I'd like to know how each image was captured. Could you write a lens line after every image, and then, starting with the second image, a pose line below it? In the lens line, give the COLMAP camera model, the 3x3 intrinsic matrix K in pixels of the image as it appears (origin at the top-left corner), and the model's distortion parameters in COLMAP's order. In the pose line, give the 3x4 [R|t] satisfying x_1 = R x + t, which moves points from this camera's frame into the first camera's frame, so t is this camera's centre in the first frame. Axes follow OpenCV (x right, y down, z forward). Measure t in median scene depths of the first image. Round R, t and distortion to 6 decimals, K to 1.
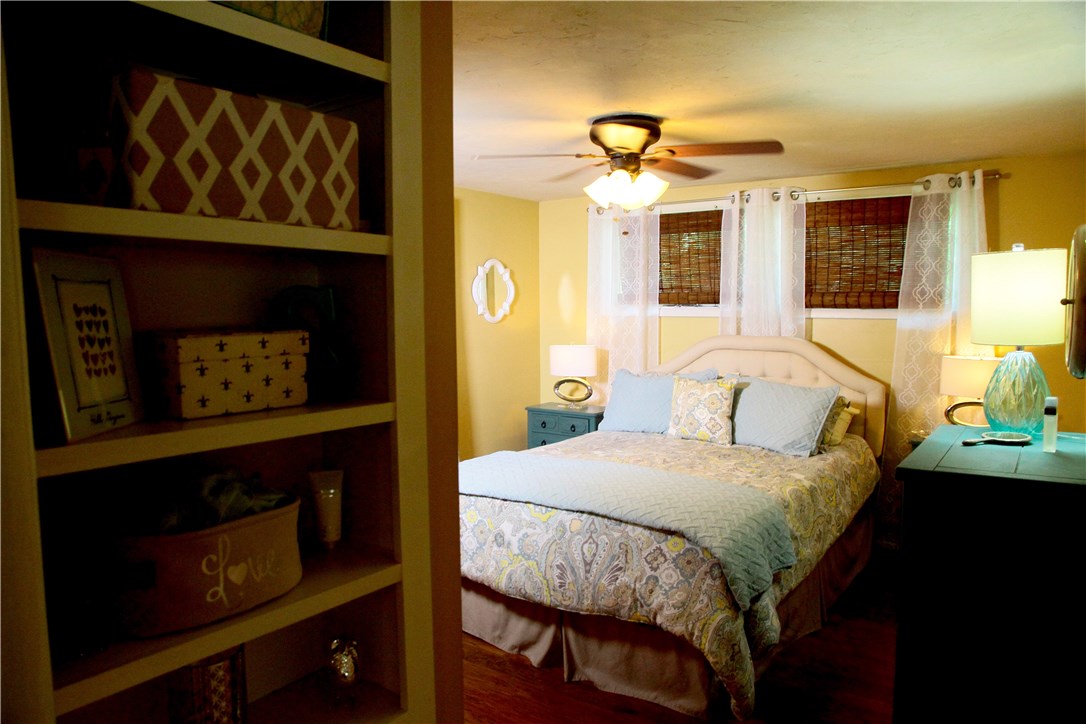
lens RADIAL K [[736.2, 0, 545.0], [0, 736.2, 386.6], [0, 0, 1]] dist [-0.104884, 0.000960]
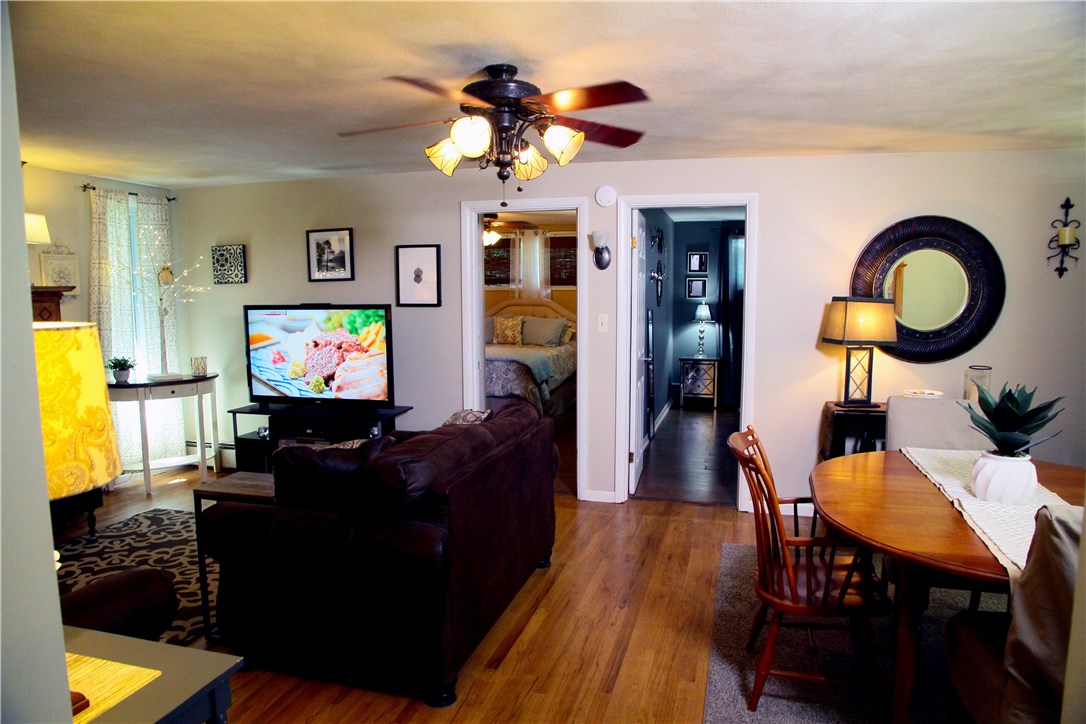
lens RADIAL K [[716.3, 0, 543.0], [0, 716.3, 376.6], [0, 0, 1]] dist [-0.135723, 0.074007]
pose [[0.939054, -0.038179, 0.341643, -0.437524], [0.034519, 0.999263, 0.016788, 0.138187], [-0.342032, -0.003971, 0.939680, -1.089964]]
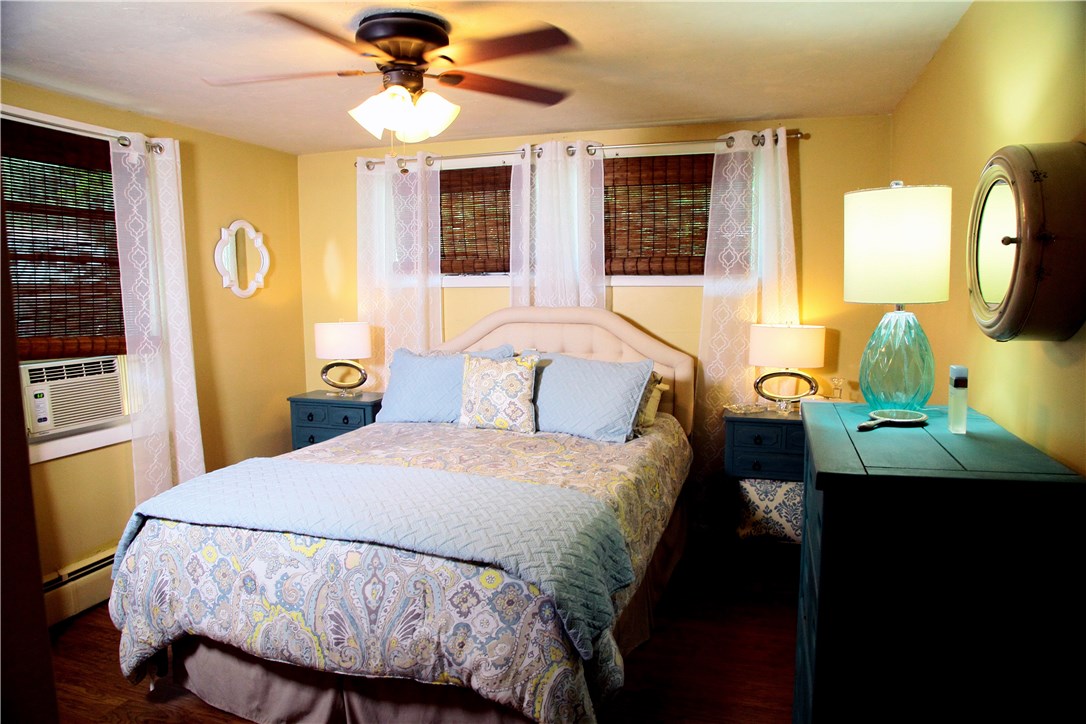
lens RADIAL K [[716.3, 0, 543.0], [0, 716.3, 376.6], [0, 0, 1]] dist [-0.135723, 0.074007]
pose [[0.952540, -0.038763, 0.301935, 0.012296], [0.034425, 0.999214, 0.019679, -0.002107], [-0.302461, -0.008350, 0.953125, 0.189803]]
